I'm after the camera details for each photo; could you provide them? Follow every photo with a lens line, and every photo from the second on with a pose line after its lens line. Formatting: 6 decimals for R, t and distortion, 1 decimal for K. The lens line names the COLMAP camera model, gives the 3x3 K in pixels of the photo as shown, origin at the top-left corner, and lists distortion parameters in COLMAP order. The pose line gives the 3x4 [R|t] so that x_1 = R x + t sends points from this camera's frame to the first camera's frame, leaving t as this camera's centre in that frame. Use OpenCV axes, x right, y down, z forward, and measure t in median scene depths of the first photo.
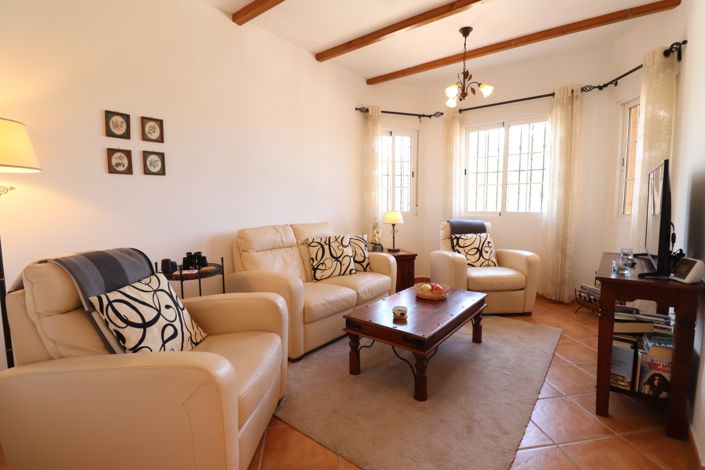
lens RADIAL K [[329.8, 0, 354.1], [0, 329.8, 231.7], [0, 0, 1]] dist [0.001886, -0.013410]
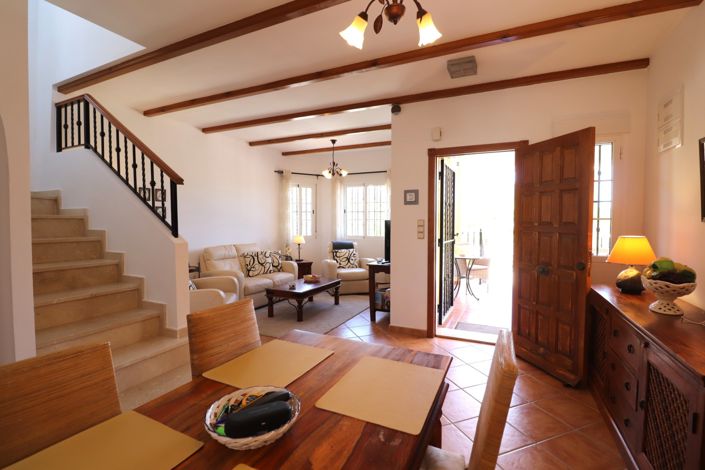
lens RADIAL K [[329.8, 0, 354.1], [0, 329.8, 231.7], [0, 0, 1]] dist [0.001886, -0.013410]
pose [[0.976512, -0.000117, 0.215462, 0.042157], [0.012597, 0.998320, -0.056550, 0.013756], [-0.215093, 0.057936, 0.974873, -0.726021]]
